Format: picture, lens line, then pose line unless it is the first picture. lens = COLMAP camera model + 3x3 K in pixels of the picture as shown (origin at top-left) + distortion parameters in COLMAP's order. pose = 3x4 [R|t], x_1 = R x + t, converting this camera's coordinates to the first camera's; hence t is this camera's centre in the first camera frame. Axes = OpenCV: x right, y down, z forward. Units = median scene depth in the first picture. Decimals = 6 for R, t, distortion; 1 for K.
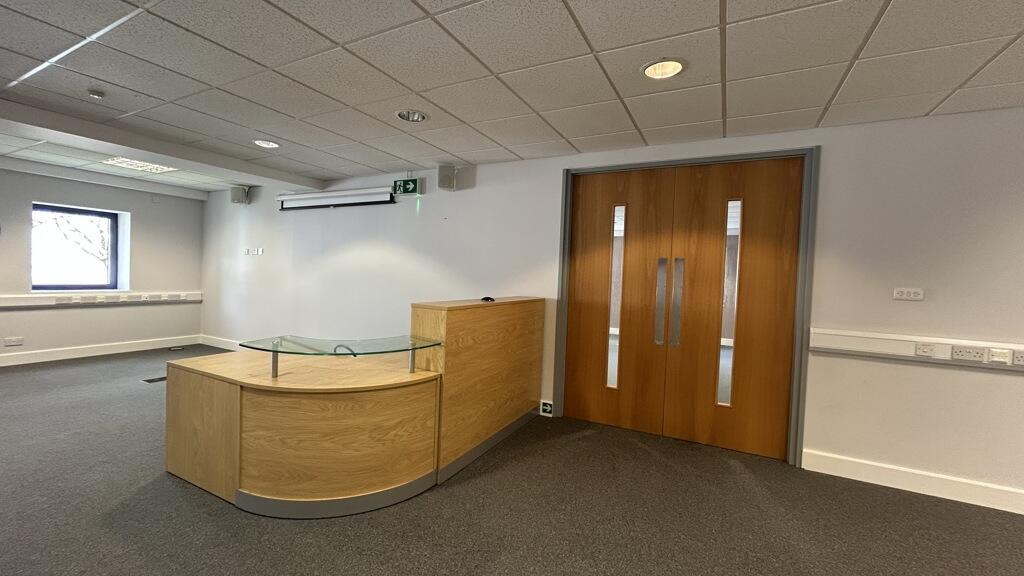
lens RADIAL K [[412.8, 0, 512.0], [0, 412.8, 288.0], [0, 0, 1]] dist [-0.000555, -0.000103]
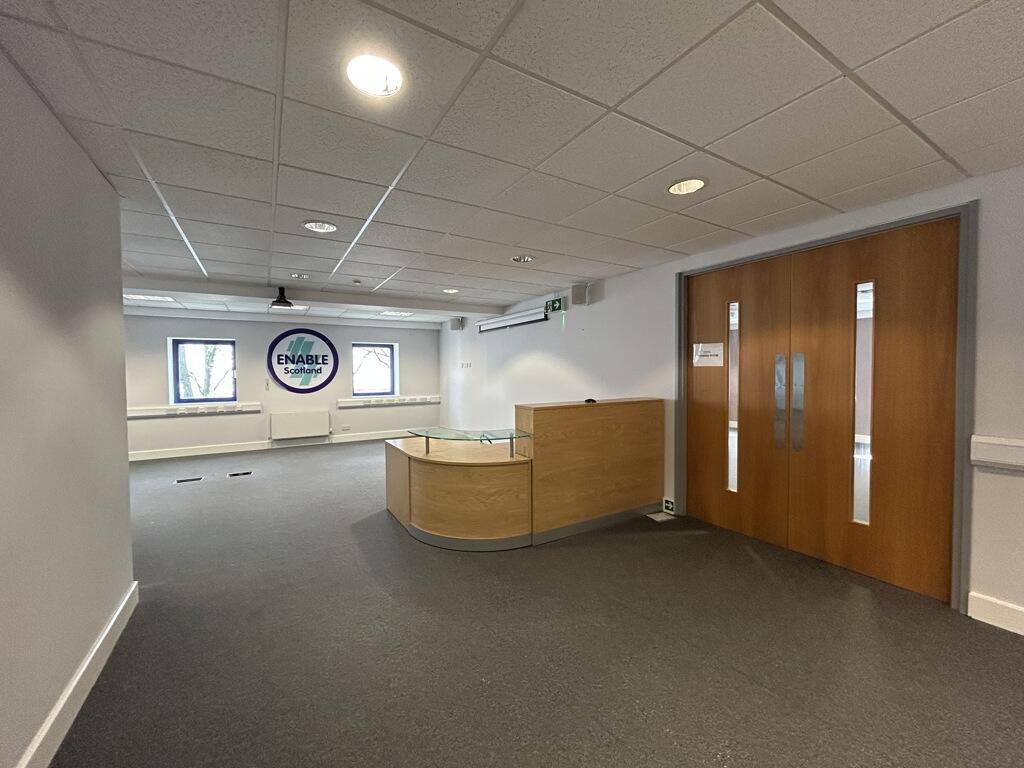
lens RADIAL K [[411.9, 0, 512.0], [0, 411.9, 384.0], [0, 0, 1]] dist [0.000349, 0.000068]
pose [[0.852453, -0.027234, -0.522094, 0.322238], [0.022707, 0.999629, -0.015070, -0.006746], [0.522311, 0.000991, 0.852755, -0.092167]]
